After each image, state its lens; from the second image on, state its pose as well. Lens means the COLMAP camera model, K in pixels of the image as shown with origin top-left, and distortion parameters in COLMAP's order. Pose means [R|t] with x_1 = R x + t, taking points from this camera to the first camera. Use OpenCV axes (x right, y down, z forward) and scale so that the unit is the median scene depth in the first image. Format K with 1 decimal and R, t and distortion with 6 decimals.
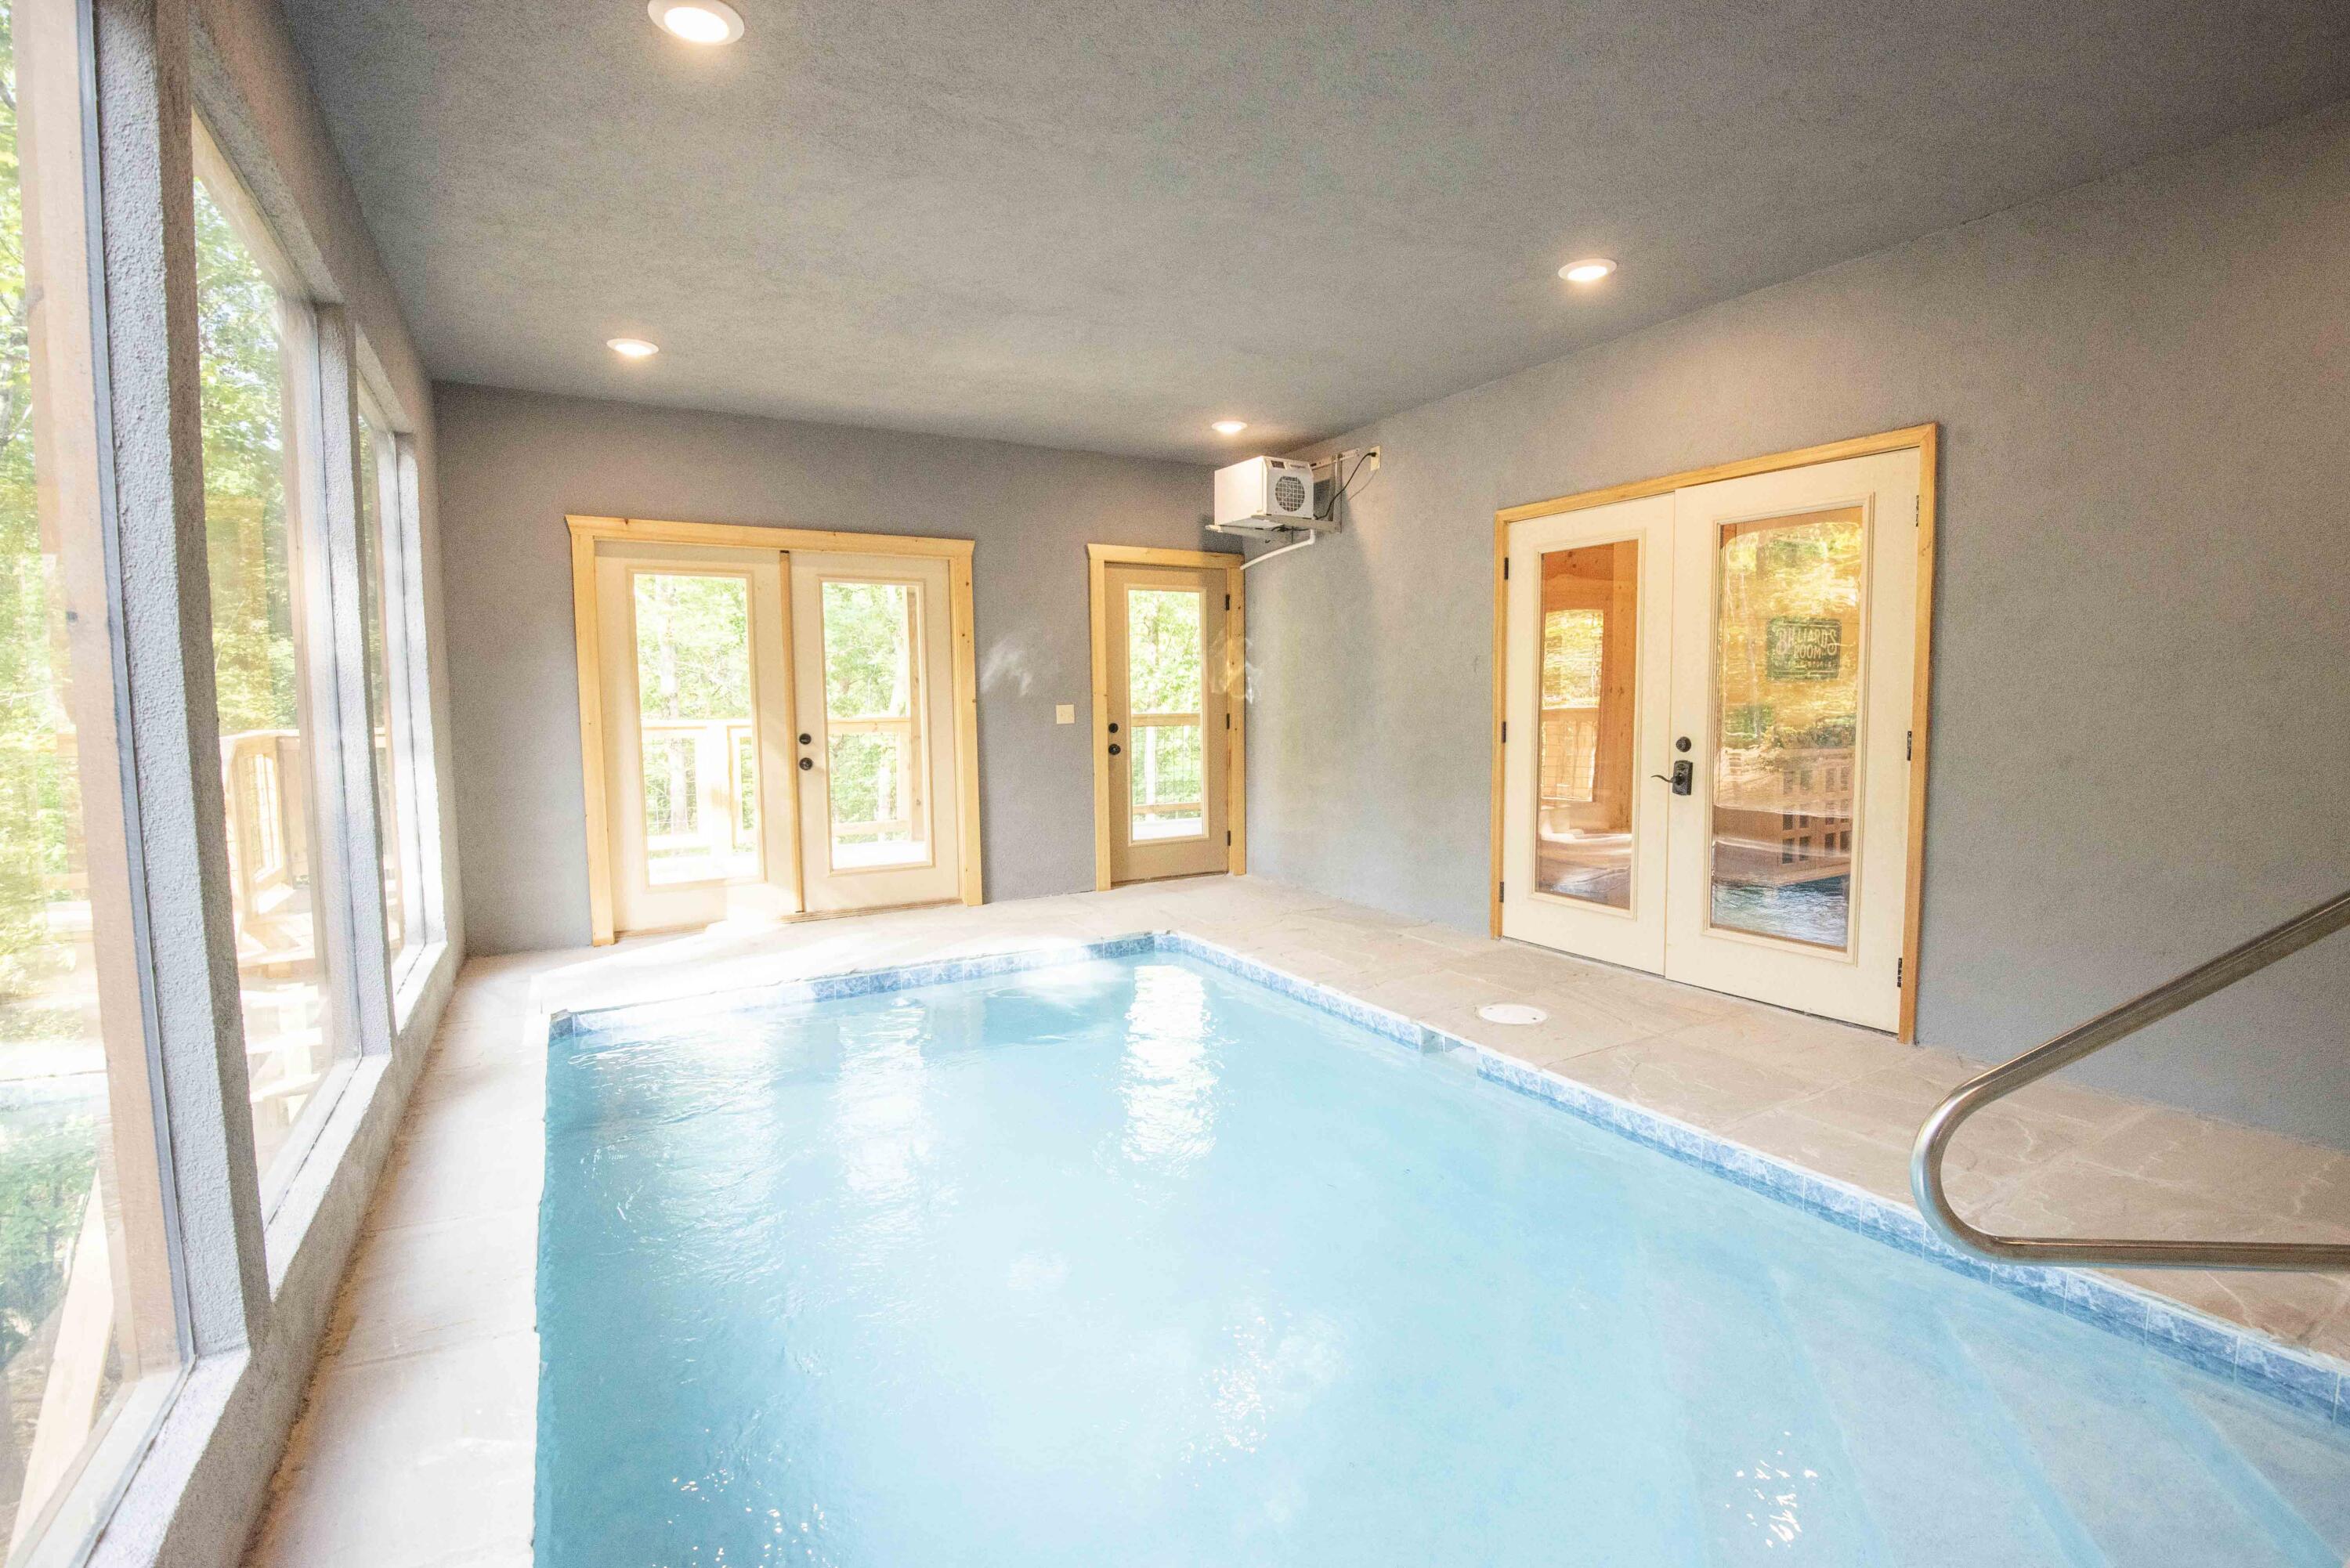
lens RADIAL K [[1069.3, 0, 1188.3], [0, 1069.3, 772.6], [0, 0, 1]] dist [-0.014794, -0.010873]
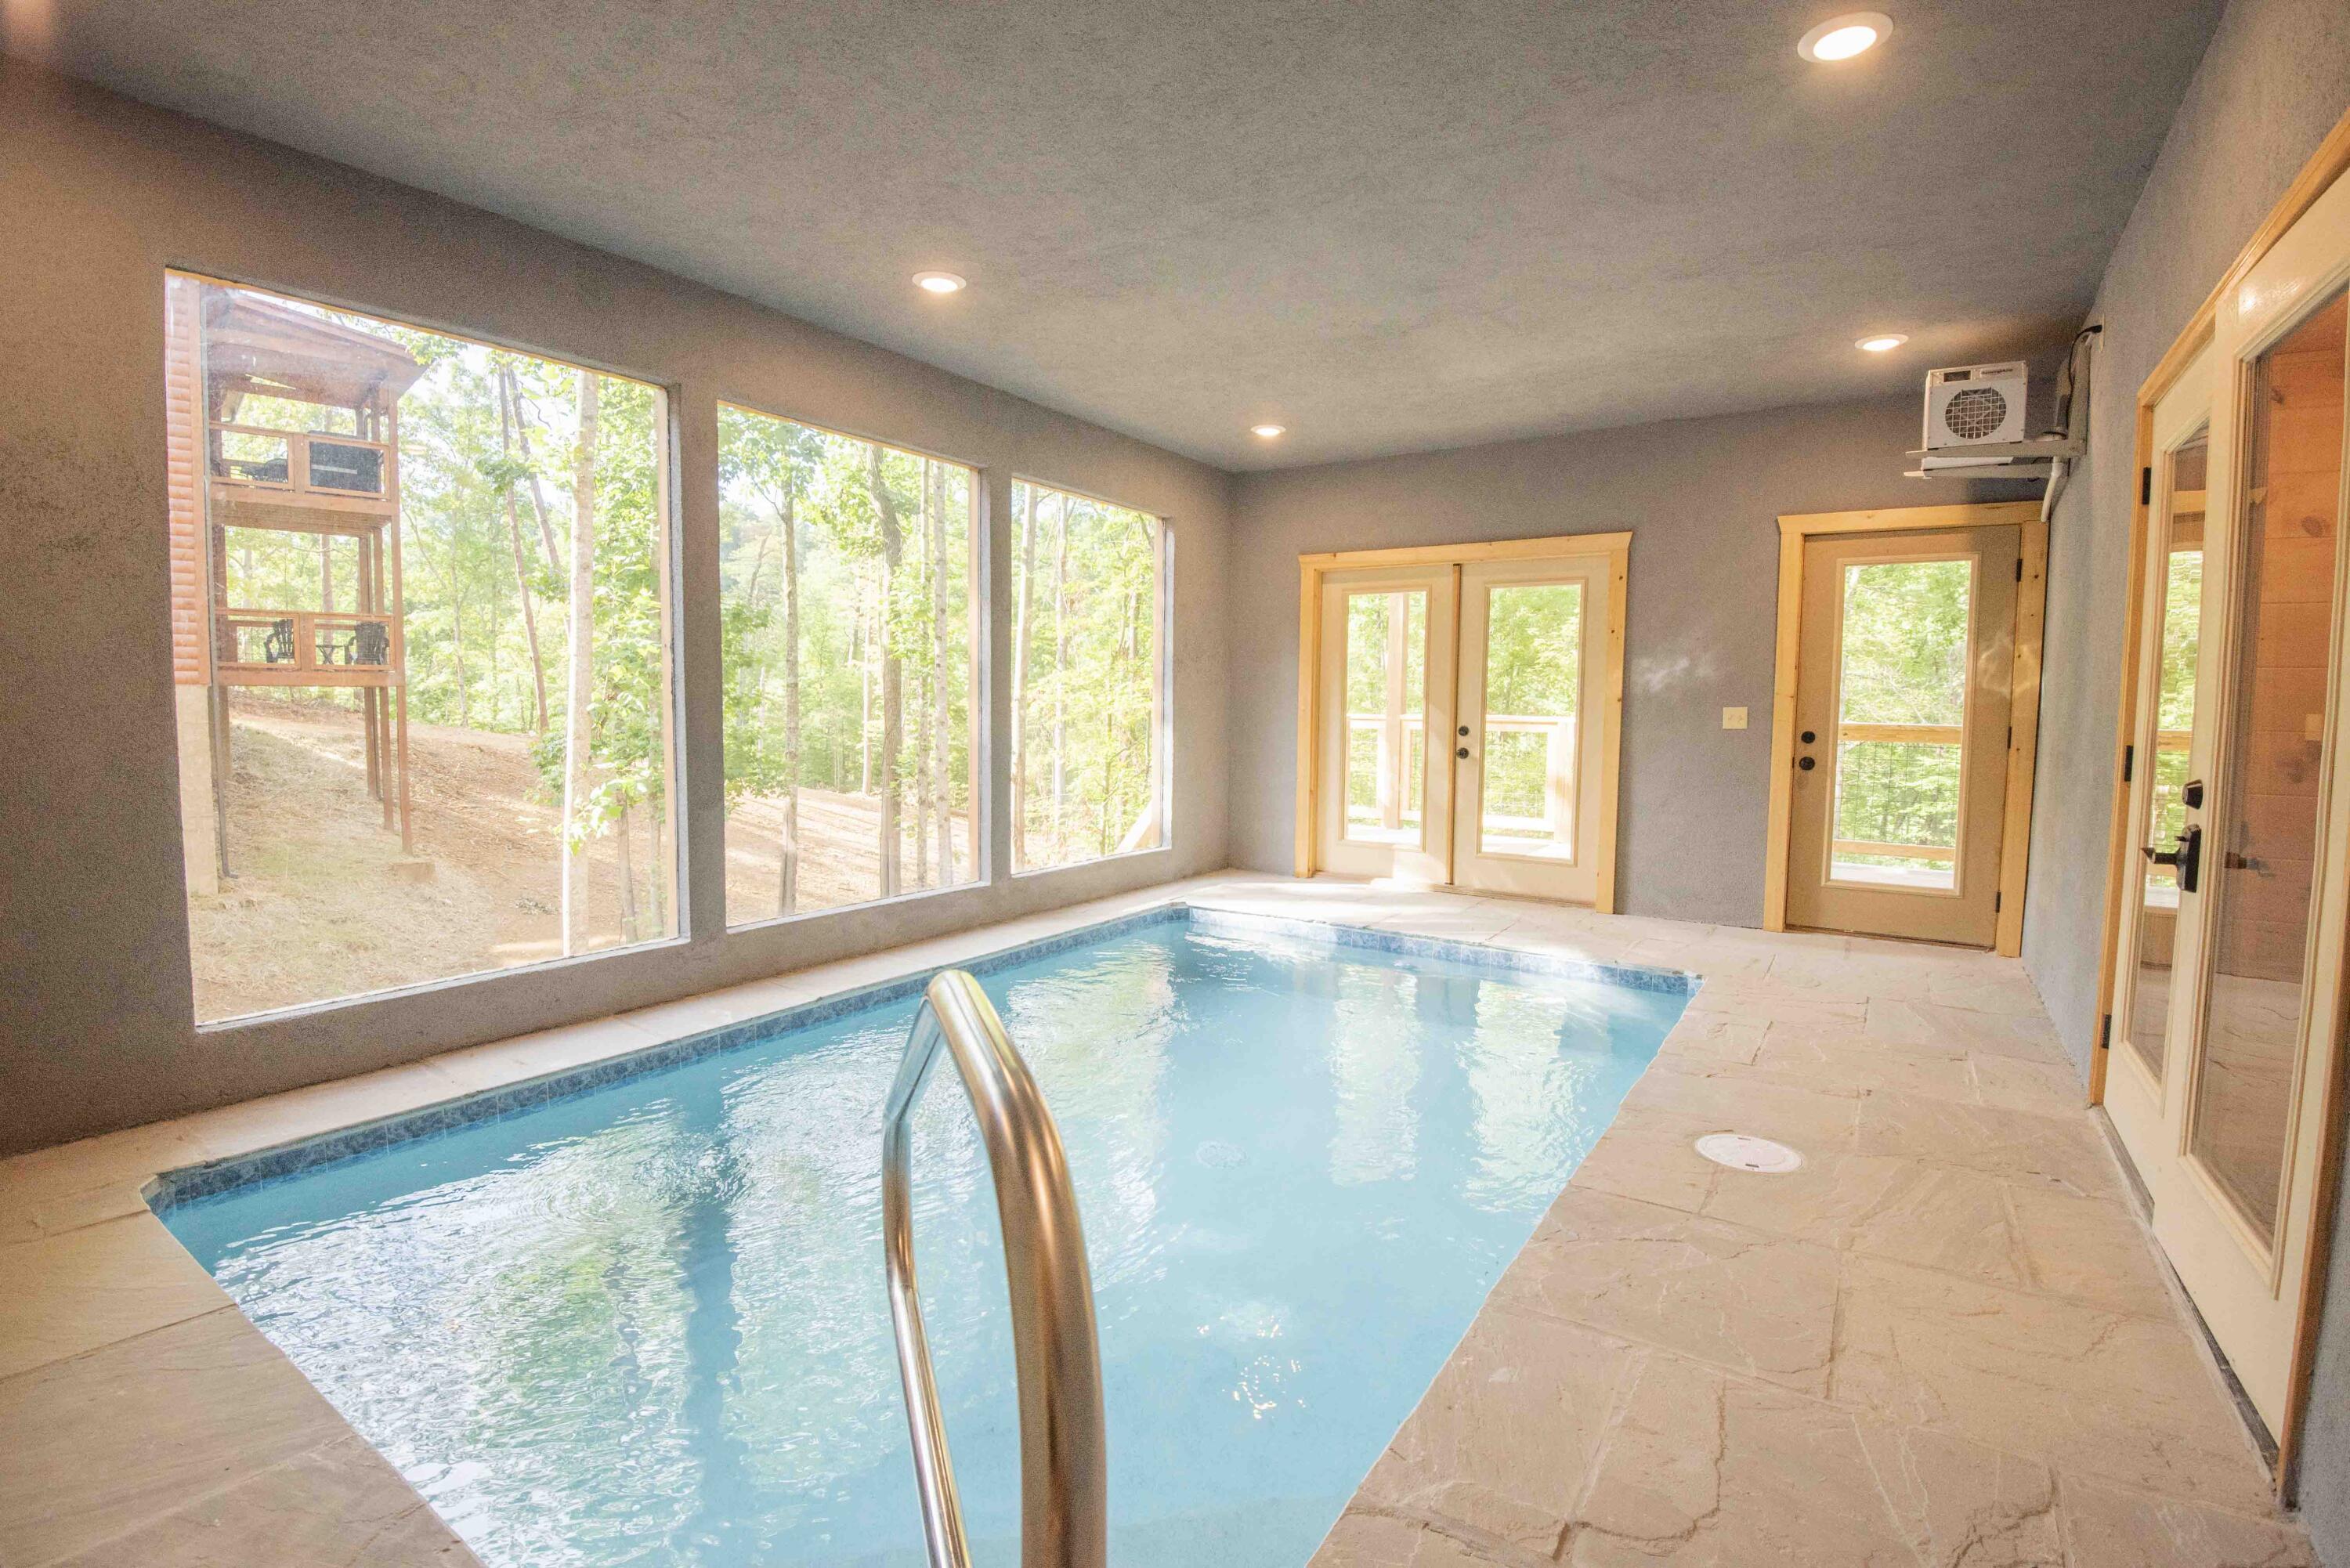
lens RADIAL K [[1069.3, 0, 1192.4], [0, 1069.3, 784.3], [0, 0, 1]] dist [-0.014794, -0.010873]
pose [[0.446036, 0.086274, -0.890847, 0.514962], [-0.080500, 0.995176, 0.056072, -0.015931], [0.891388, 0.046703, 0.450829, 0.245484]]
